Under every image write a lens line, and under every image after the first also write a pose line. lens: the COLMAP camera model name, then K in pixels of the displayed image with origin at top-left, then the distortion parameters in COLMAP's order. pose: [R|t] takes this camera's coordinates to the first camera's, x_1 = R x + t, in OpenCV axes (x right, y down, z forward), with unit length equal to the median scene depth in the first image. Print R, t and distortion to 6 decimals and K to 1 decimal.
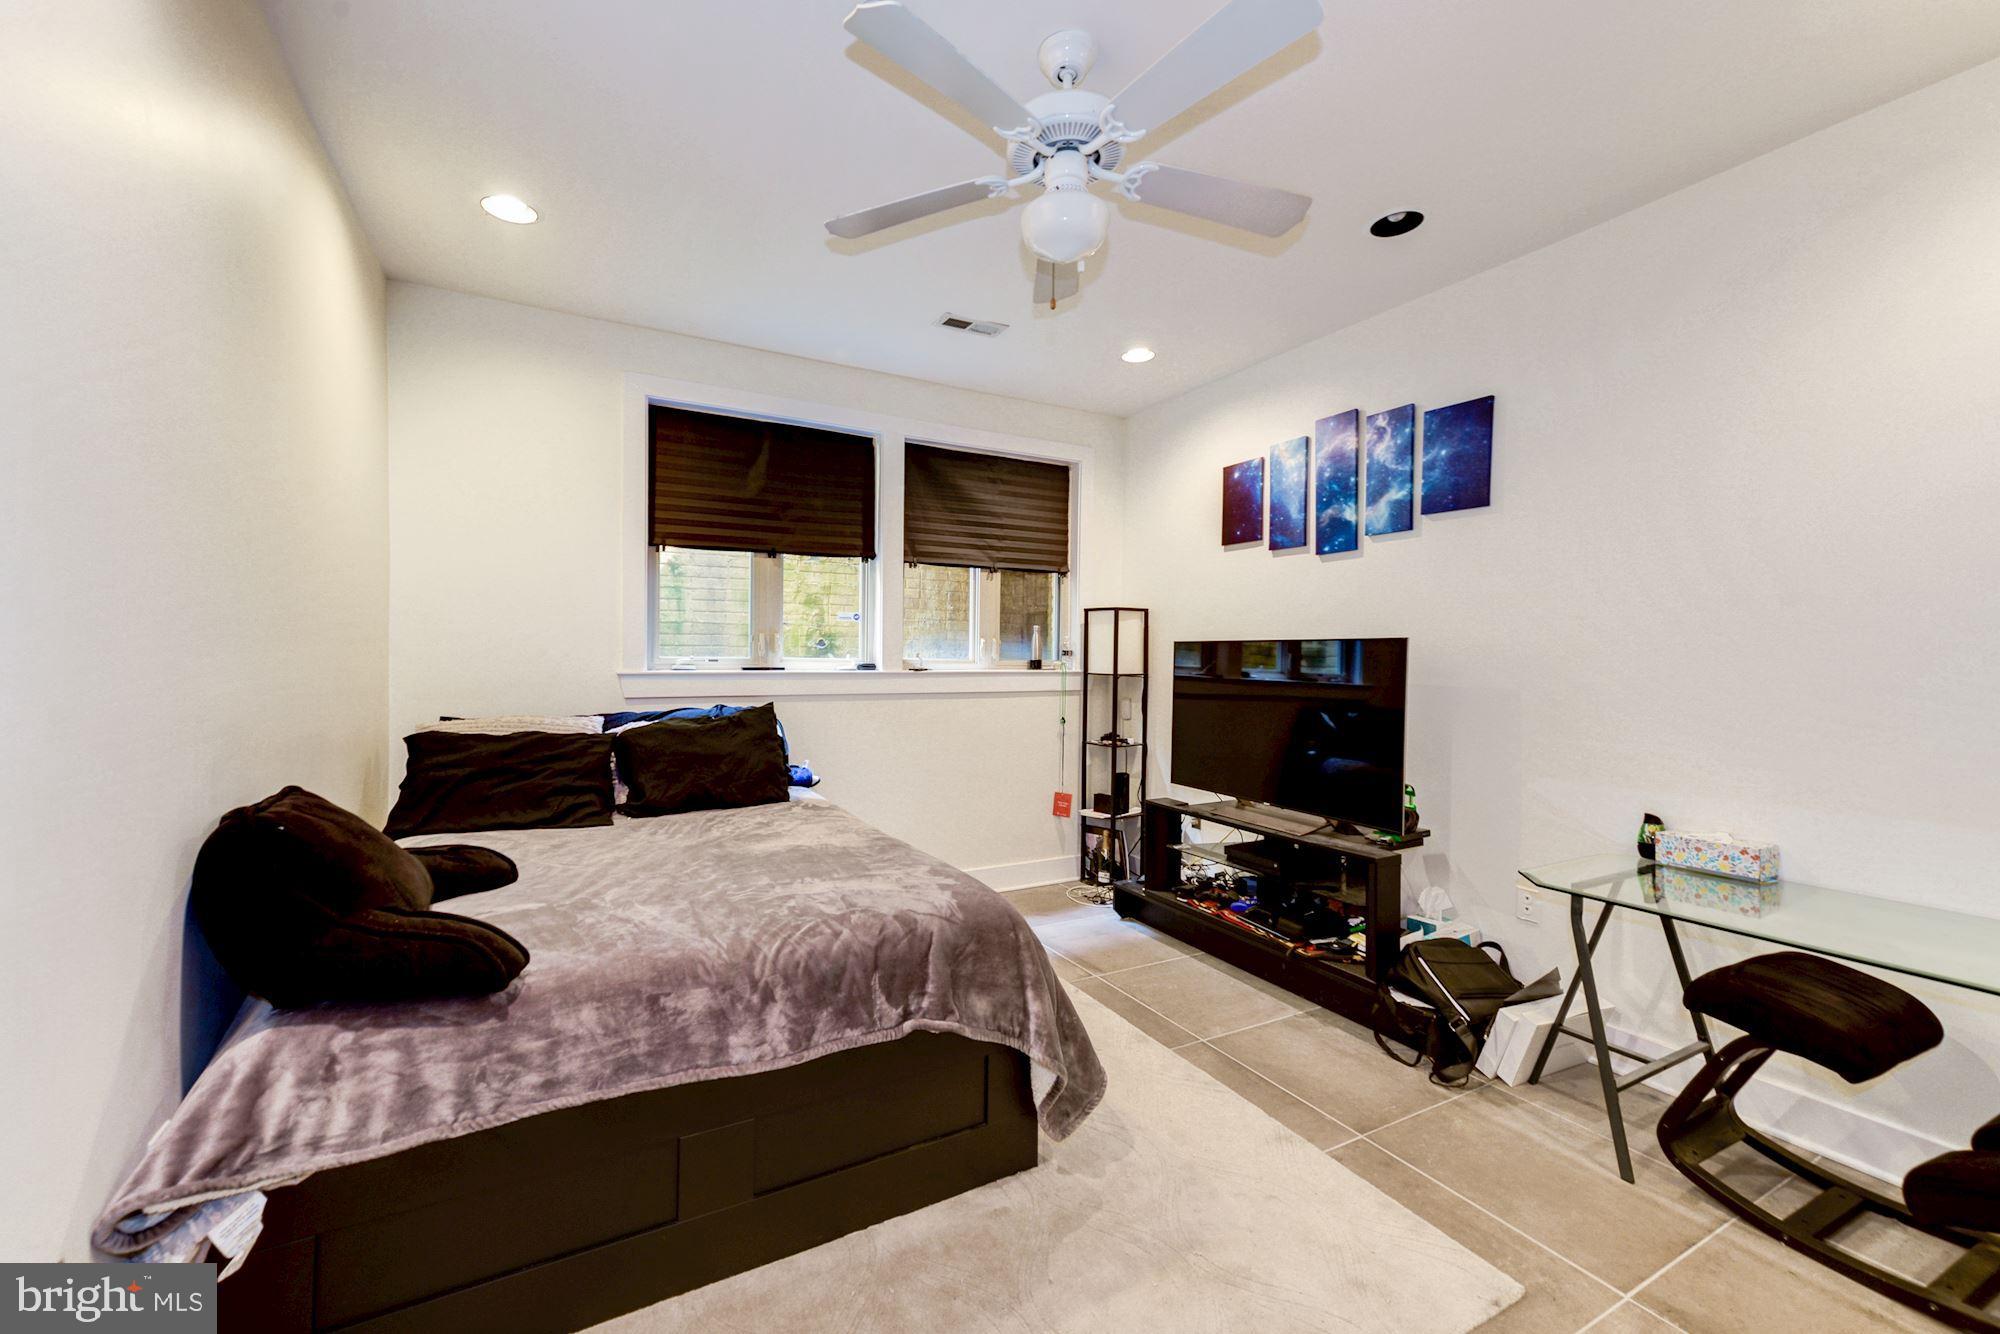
lens RADIAL K [[775.2, 0, 996.0], [0, 775.2, 665.4], [0, 0, 1]] dist [0.009358, -0.000069]
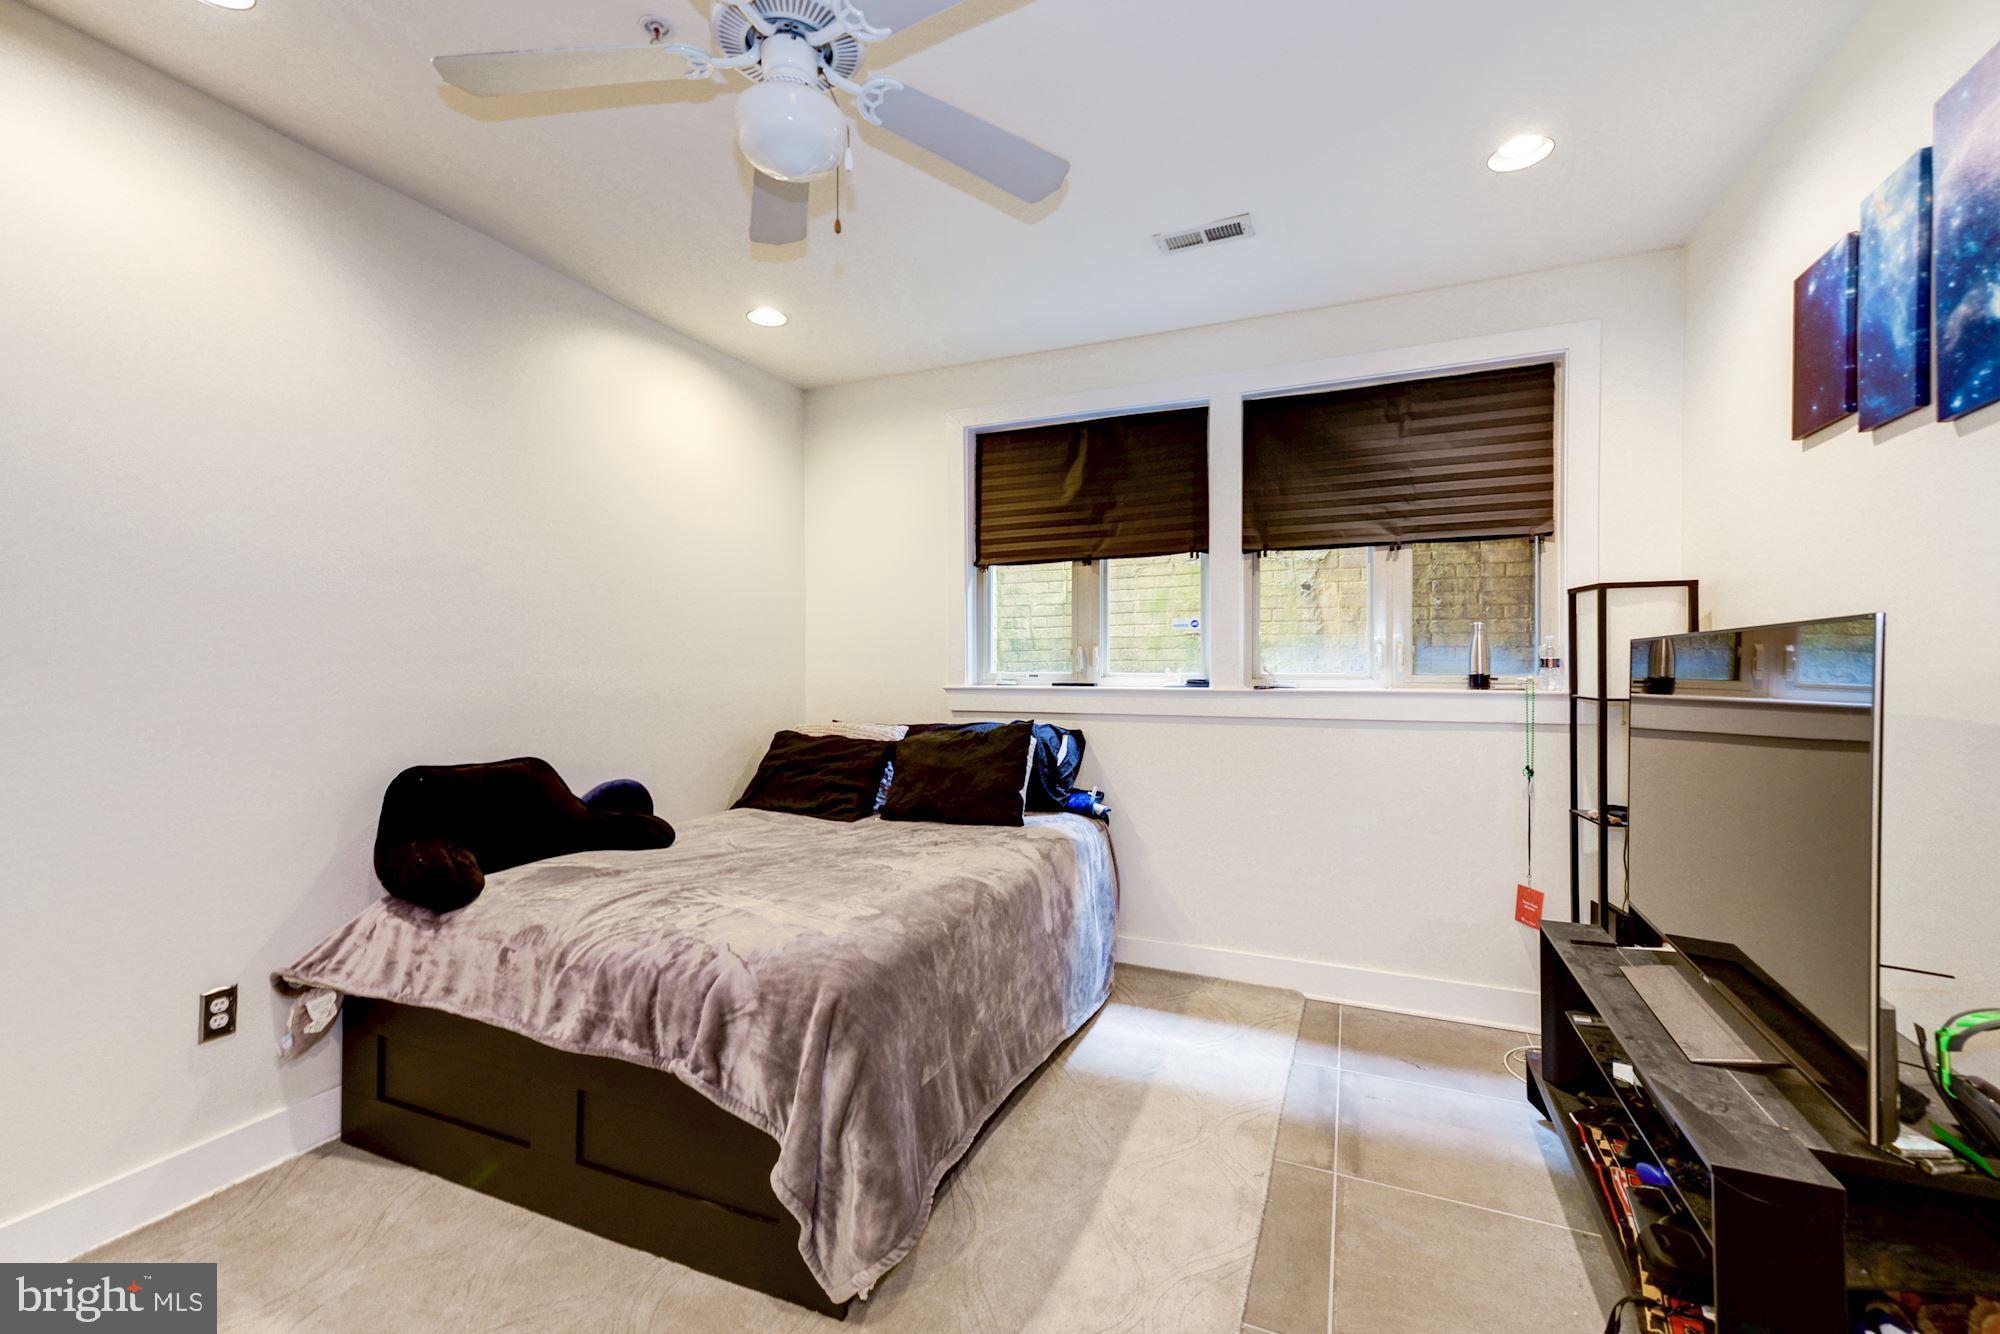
lens RADIAL K [[824.0, 0, 1000.0], [0, 824.0, 665.6], [0, 0, 1]] dist [0.015864, -0.000596]
pose [[0.625814, -0.009968, -0.779909, 0.406561], [-0.003681, 0.999869, -0.015733, -0.002235], [0.779964, 0.012717, 0.625695, 0.294553]]
